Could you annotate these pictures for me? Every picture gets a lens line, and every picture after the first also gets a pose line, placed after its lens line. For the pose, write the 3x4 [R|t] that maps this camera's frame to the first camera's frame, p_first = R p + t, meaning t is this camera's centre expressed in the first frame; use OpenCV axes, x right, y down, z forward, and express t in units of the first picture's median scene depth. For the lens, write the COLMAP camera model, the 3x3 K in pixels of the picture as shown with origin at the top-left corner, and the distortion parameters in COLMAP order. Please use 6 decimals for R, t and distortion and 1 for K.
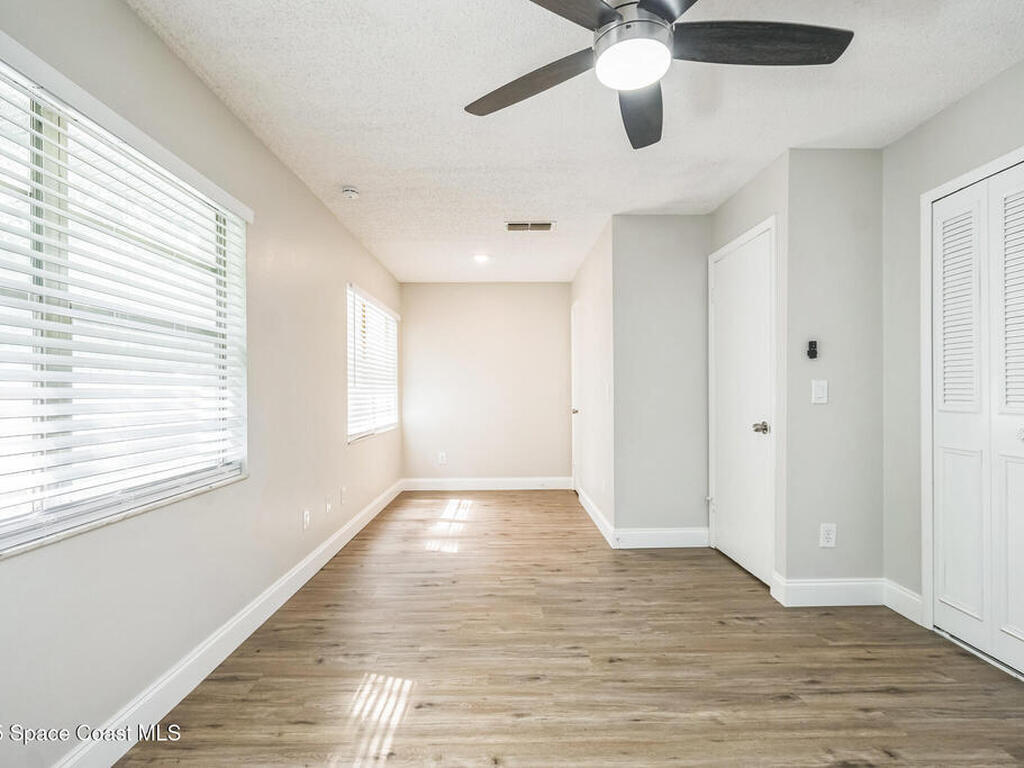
lens RADIAL K [[521.0, 0, 515.0], [0, 521.0, 382.7], [0, 0, 1]] dist [0.005048, -0.001286]
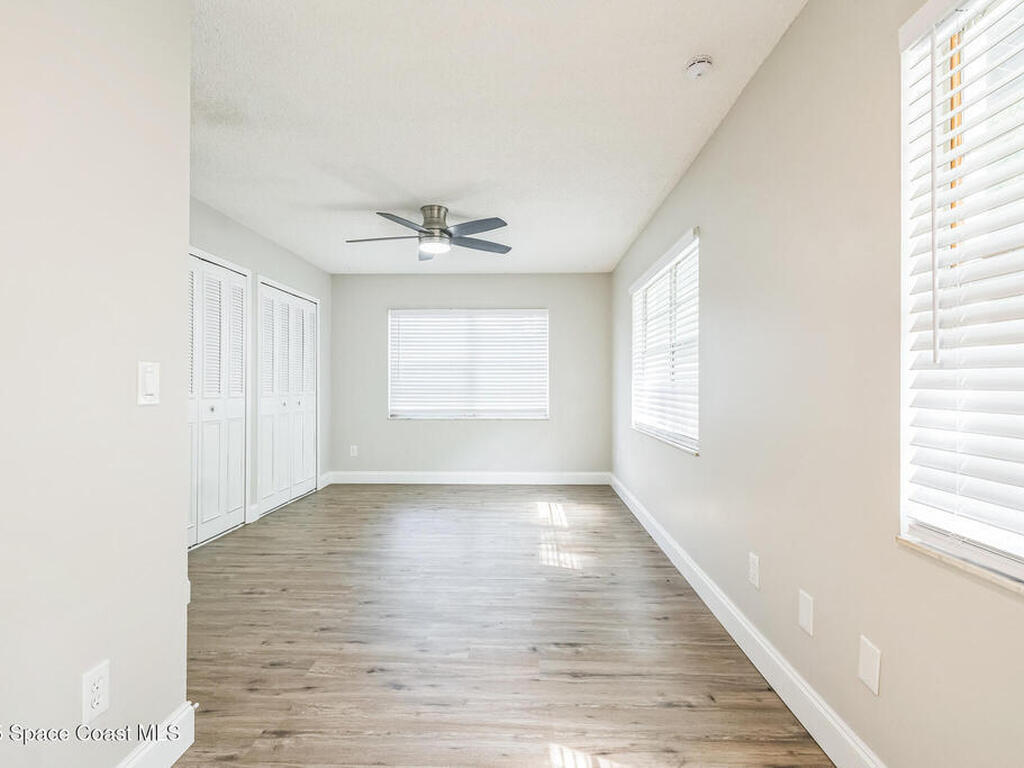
lens RADIAL K [[521.0, 0, 515.0], [0, 521.0, 382.7], [0, 0, 1]] dist [0.005048, -0.001286]
pose [[-0.998762, 0.004809, 0.049520, -0.149595], [0.004151, 0.999902, -0.013384, 0.029678], [-0.049580, -0.013162, -0.998683, 1.998559]]
